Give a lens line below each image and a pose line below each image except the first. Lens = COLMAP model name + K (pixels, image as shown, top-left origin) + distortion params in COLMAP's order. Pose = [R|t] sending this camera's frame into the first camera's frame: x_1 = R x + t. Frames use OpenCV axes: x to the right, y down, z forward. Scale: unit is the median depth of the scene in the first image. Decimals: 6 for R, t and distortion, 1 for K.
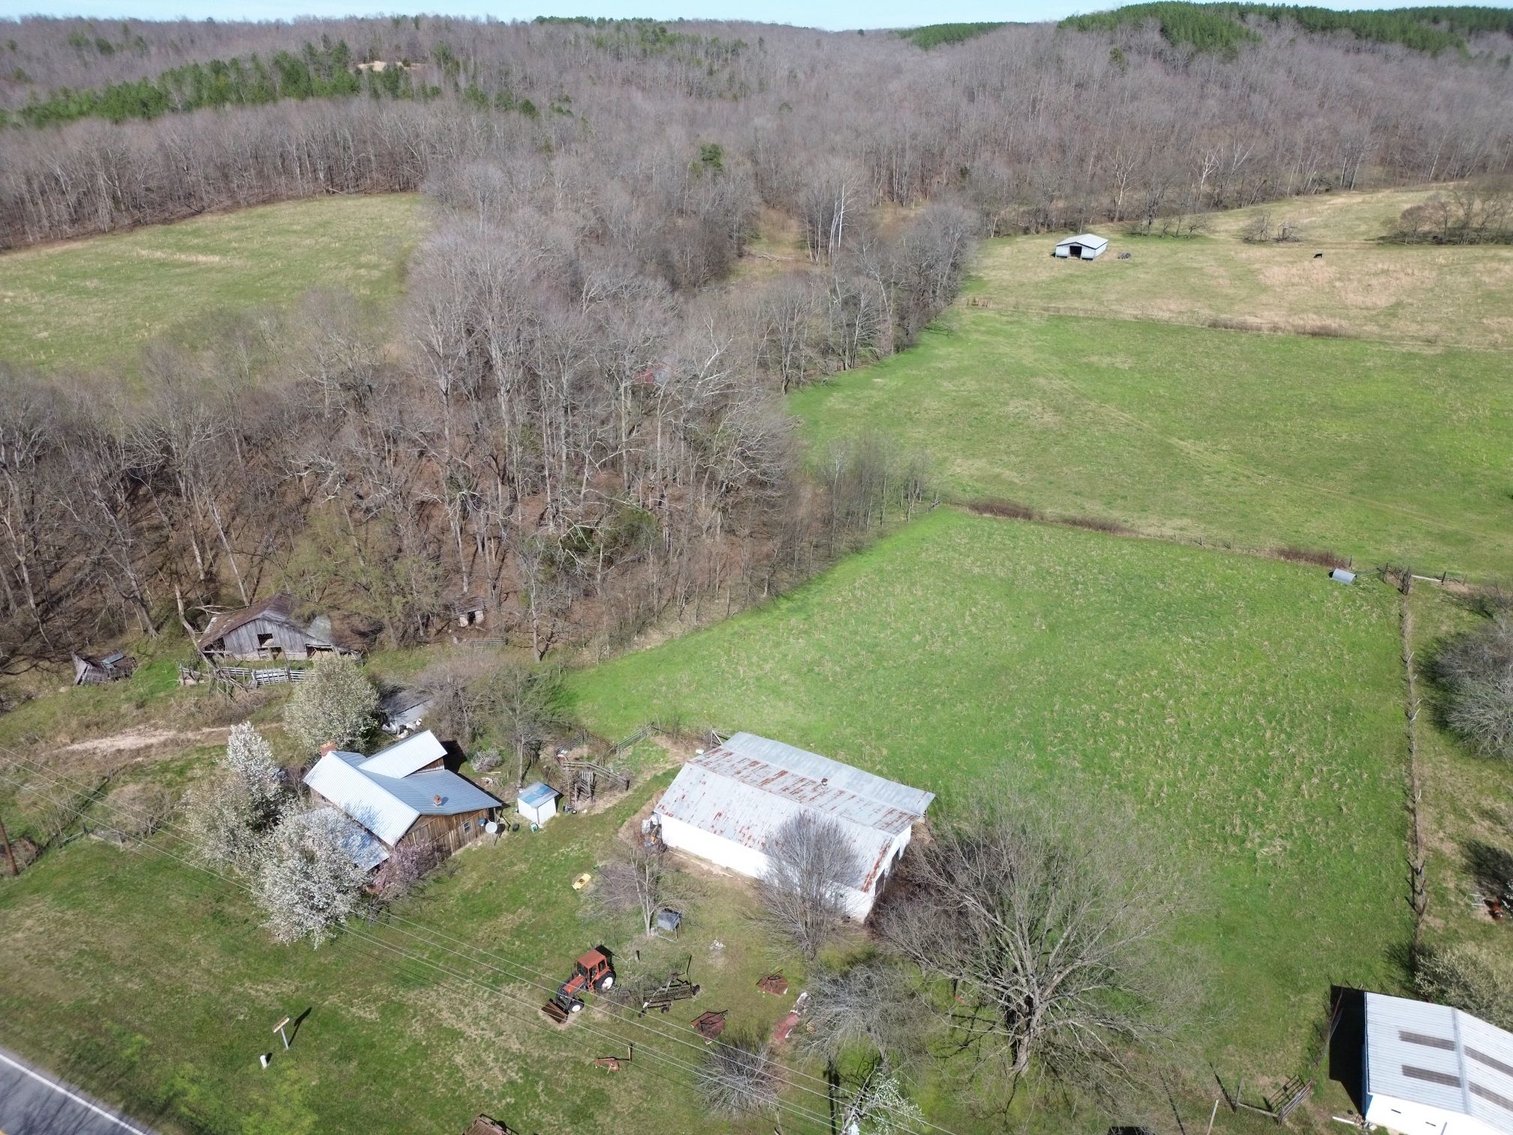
lens RADIAL K [[1058.6, 0, 756.5], [0, 1058.6, 567.5], [0, 0, 1]] dist [0.062706, -0.062062]
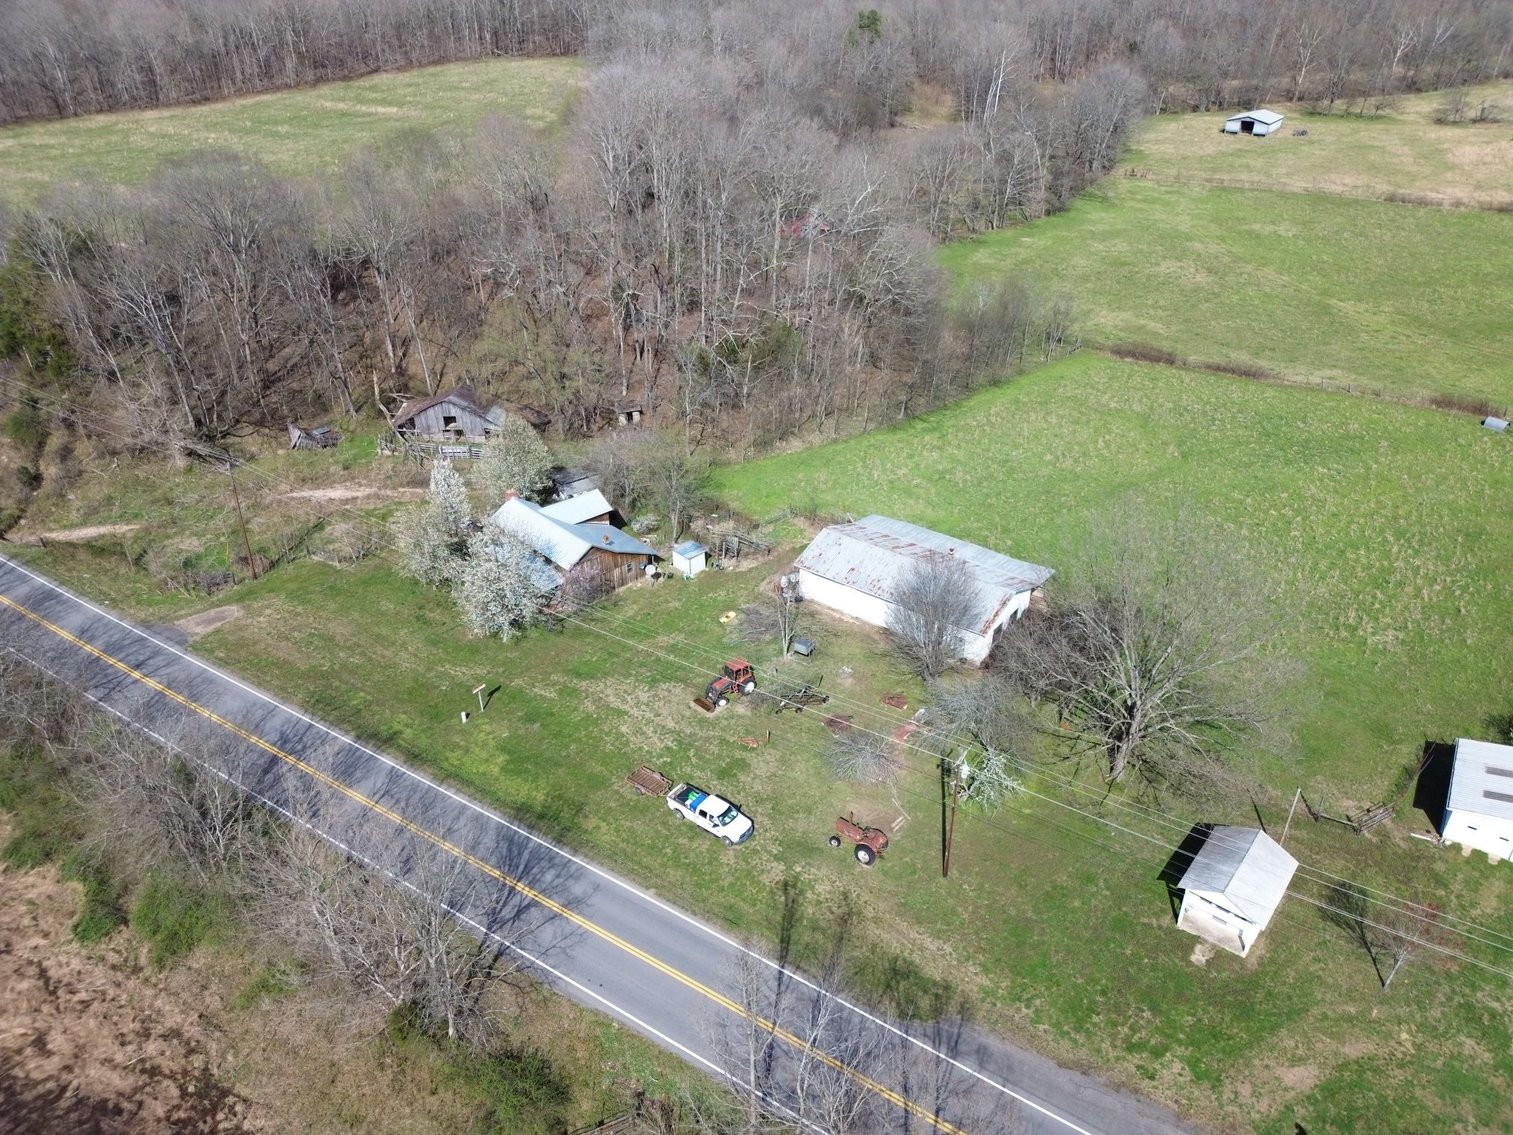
lens RADIAL K [[1058.6, 0, 756.5], [0, 1058.6, 567.5], [0, 0, 1]] dist [0.062706, -0.062062]
pose [[0.991770, 0.065901, -0.109767, -0.009822], [-0.056970, 0.994952, 0.082611, 0.102422], [0.114657, -0.075678, 0.990518, -0.069923]]
